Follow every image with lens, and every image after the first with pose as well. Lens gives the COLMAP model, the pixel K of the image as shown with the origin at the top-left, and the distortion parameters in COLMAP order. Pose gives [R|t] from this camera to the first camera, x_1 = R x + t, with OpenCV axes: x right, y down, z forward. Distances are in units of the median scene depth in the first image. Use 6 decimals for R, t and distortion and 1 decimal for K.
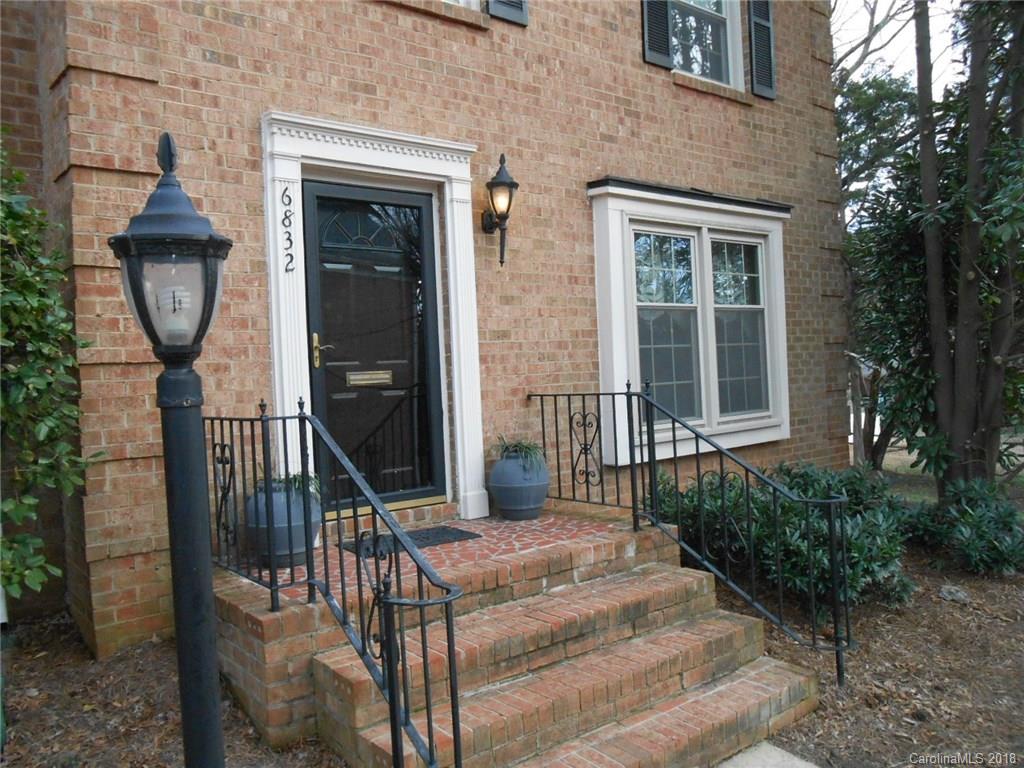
lens RADIAL K [[799.9, 0, 512.0], [0, 799.9, 384.0], [0, 0, 1]] dist [-0.038977, 0.062758]
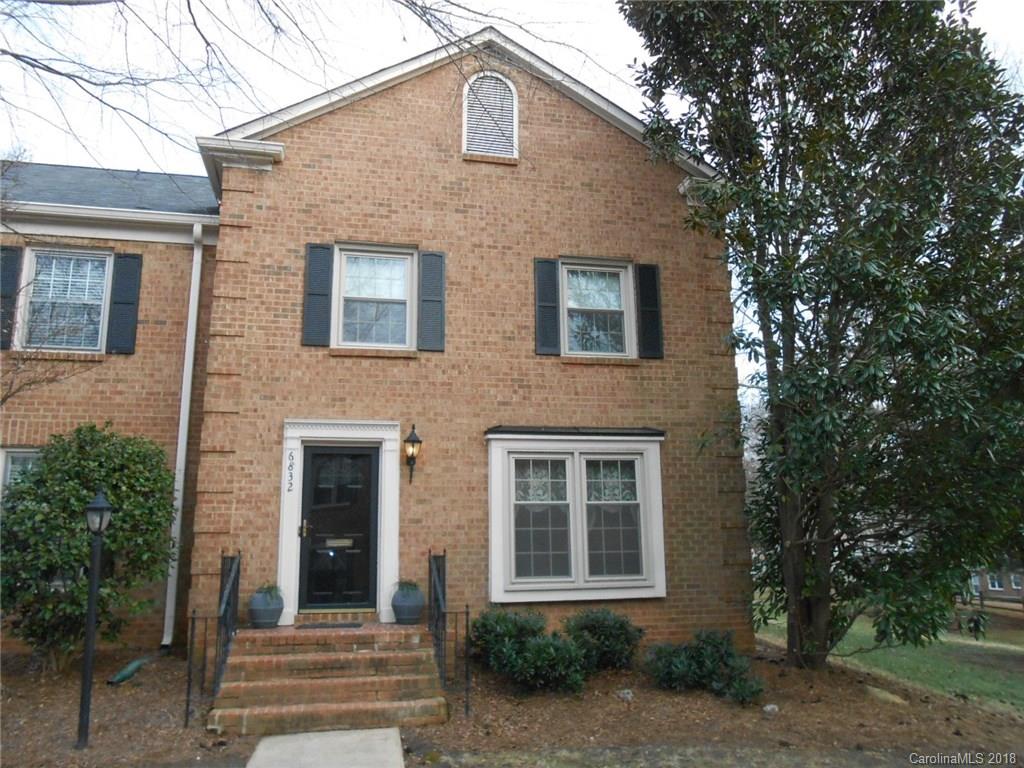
lens RADIAL K [[799.9, 0, 512.0], [0, 799.9, 384.0], [0, 0, 1]] dist [-0.038977, 0.062758]
pose [[0.894868, -0.057064, -0.442667, 0.961068], [-0.034508, 0.979979, -0.196087, -0.017766], [0.444994, 0.190748, 0.874983, -0.525476]]
